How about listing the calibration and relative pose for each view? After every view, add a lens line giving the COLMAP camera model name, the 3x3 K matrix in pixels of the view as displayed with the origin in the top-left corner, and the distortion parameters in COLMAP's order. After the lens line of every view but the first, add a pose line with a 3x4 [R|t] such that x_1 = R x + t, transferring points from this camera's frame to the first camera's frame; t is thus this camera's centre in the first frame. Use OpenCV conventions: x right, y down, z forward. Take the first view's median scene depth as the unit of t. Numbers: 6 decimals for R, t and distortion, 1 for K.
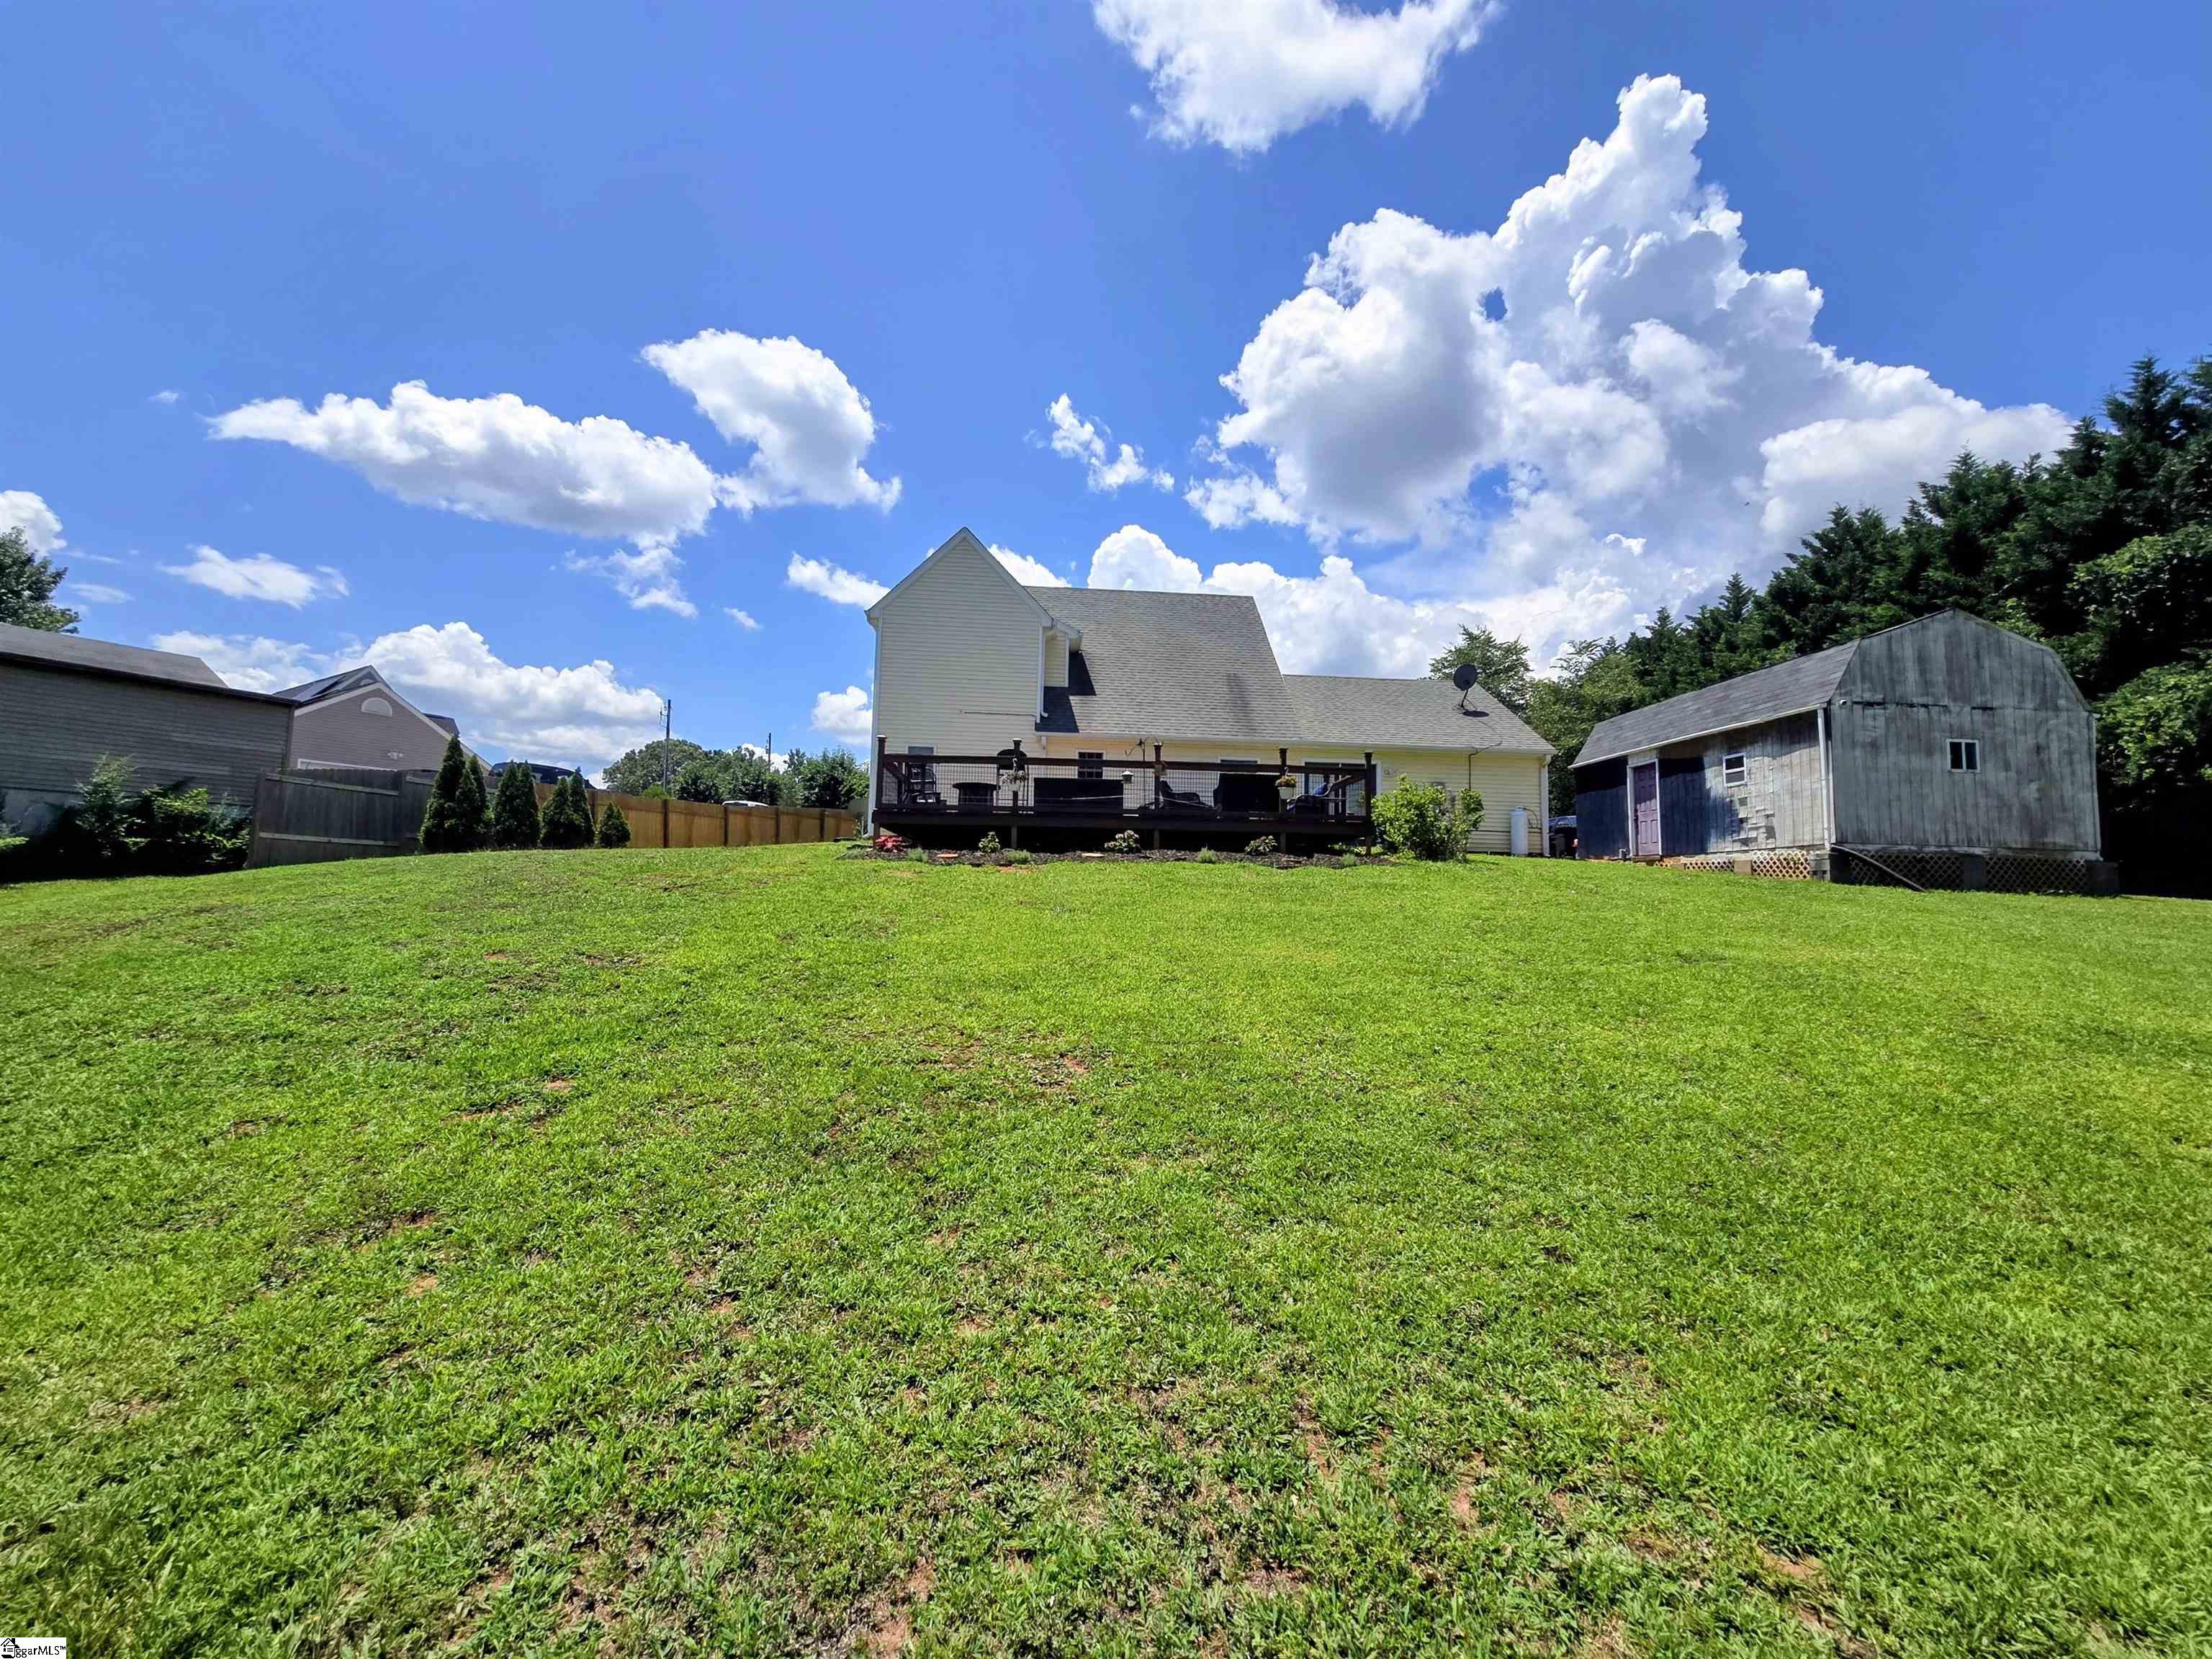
lens RADIAL K [[903.8, 0, 1106.0], [0, 903.8, 829.5], [0, 0, 1]] dist [-0.001680, -0.000276]
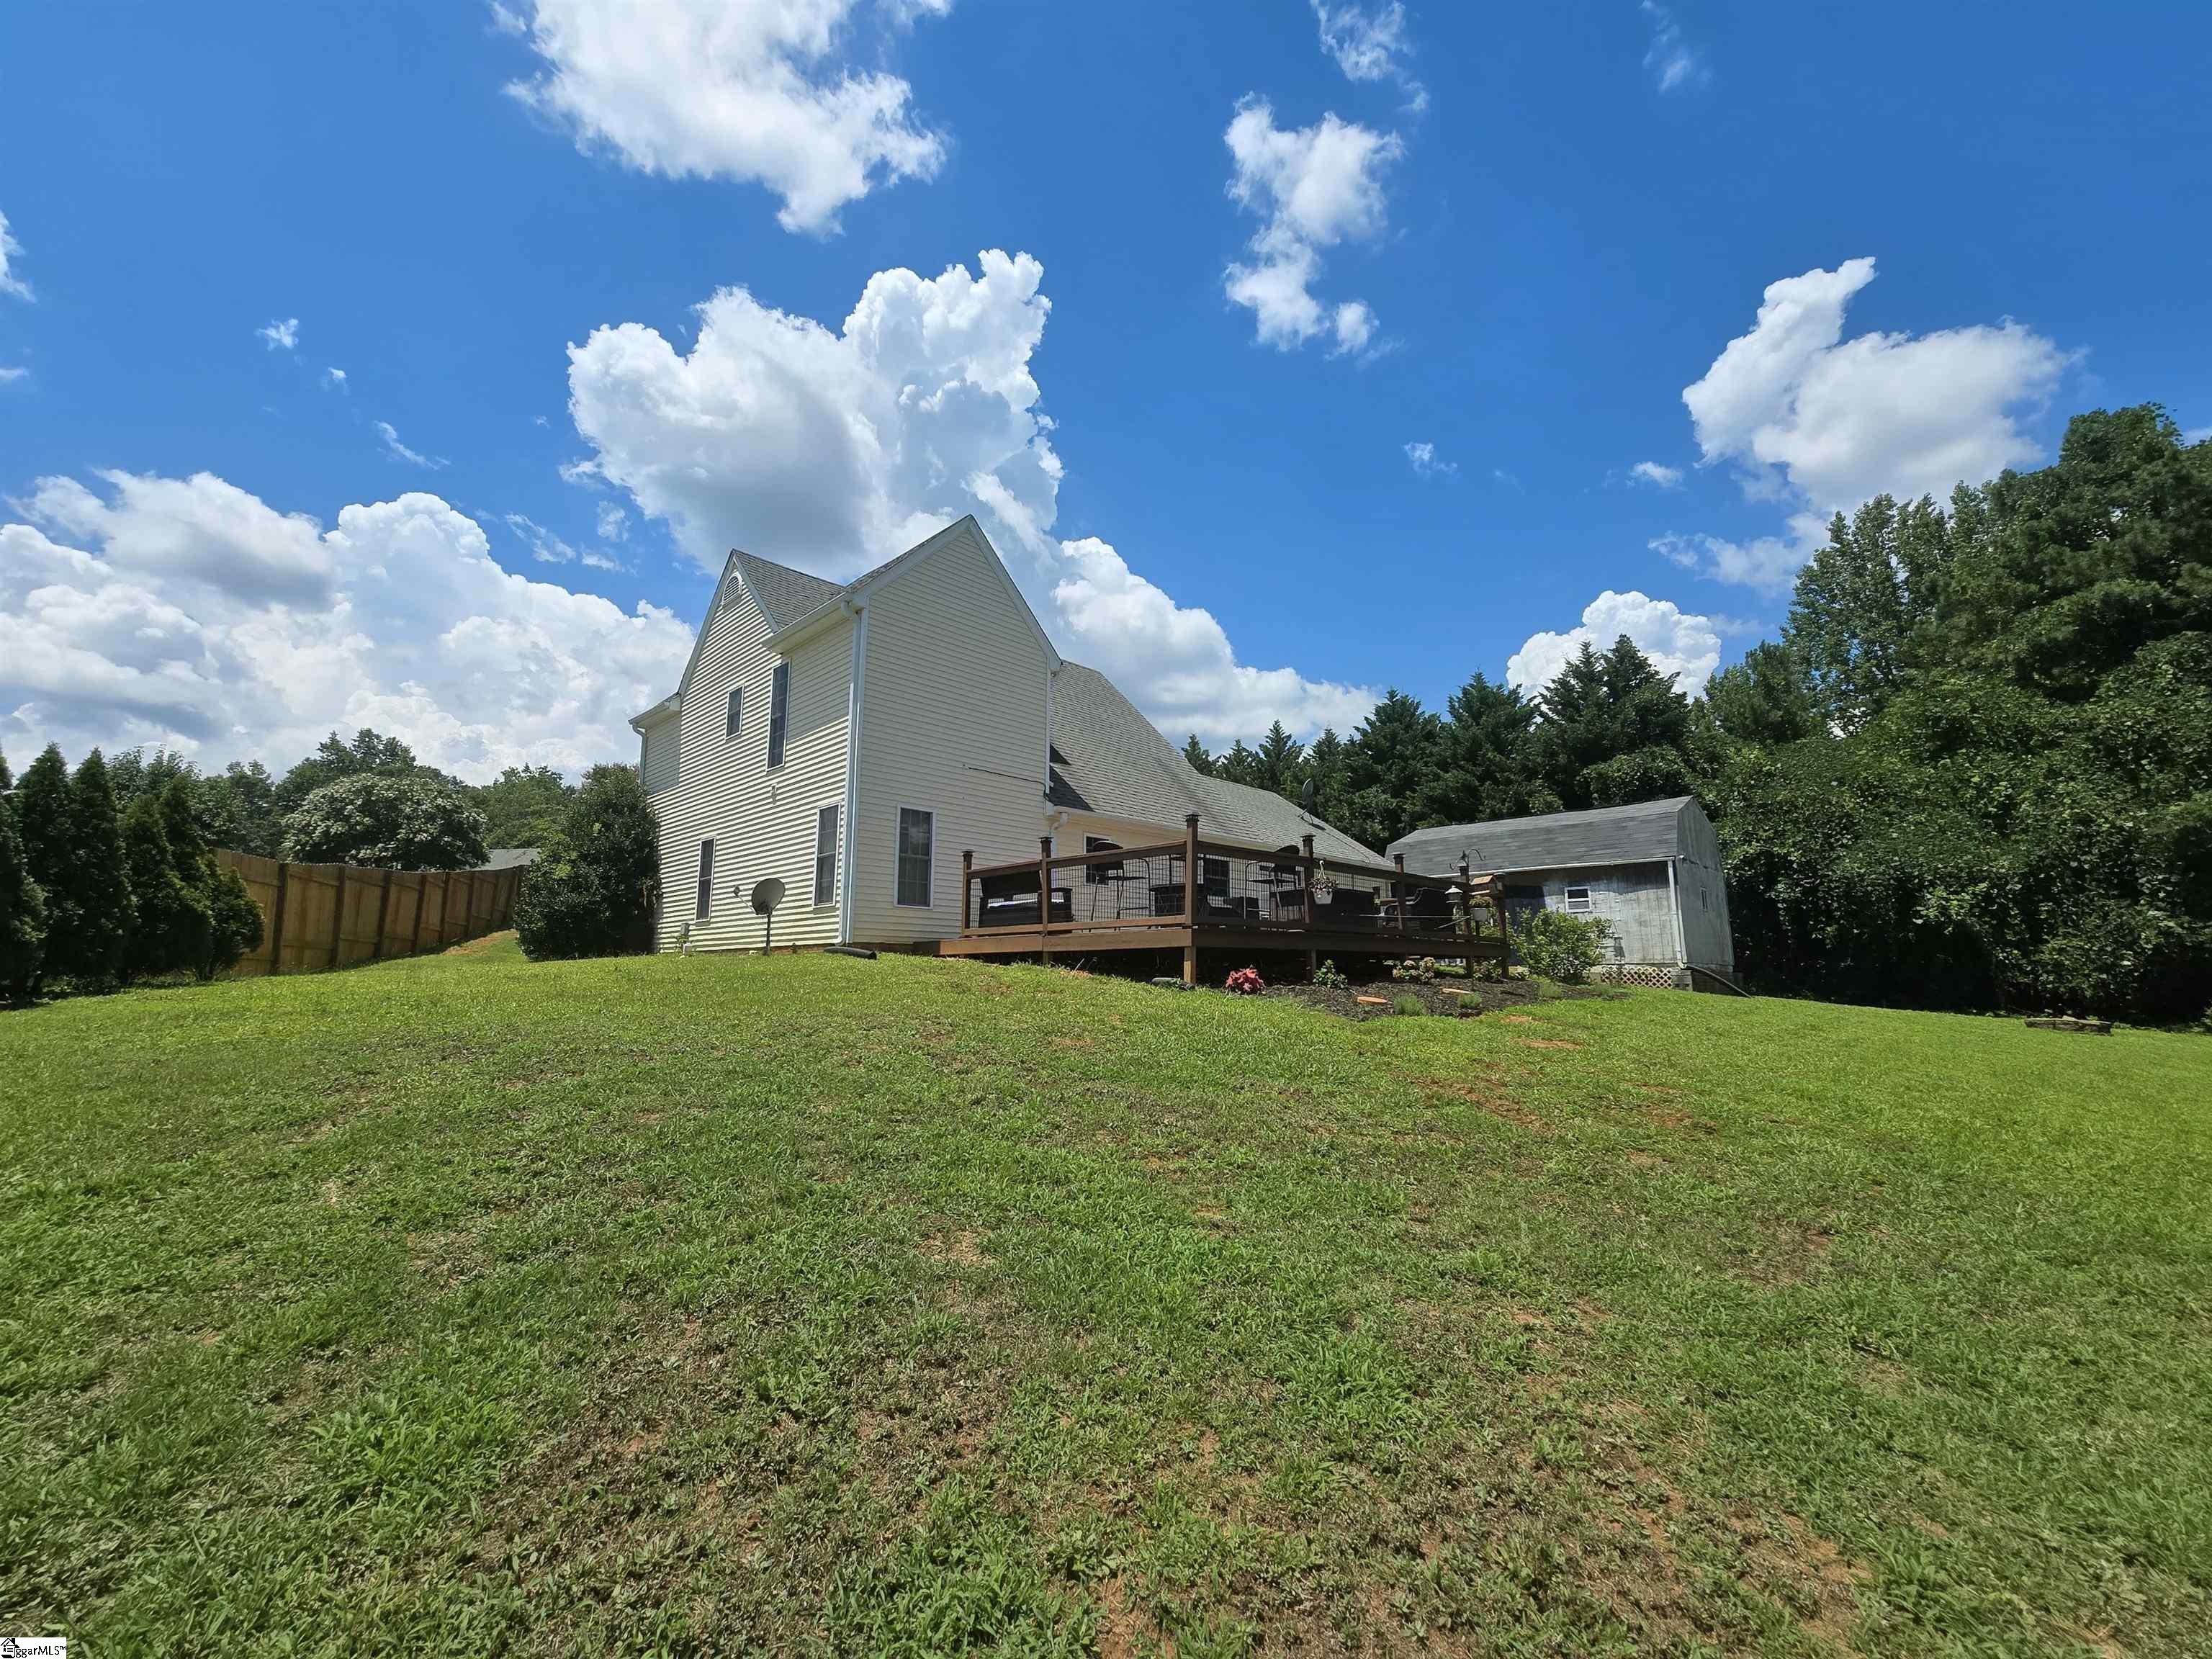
lens RADIAL K [[903.8, 0, 1106.0], [0, 903.8, 829.5], [0, 0, 1]] dist [-0.001680, -0.000276]
pose [[0.756108, 0.086278, 0.648734, -0.655514], [-0.038580, 0.995424, -0.087420, -0.027295], [-0.653308, 0.041071, 0.755977, 0.478080]]
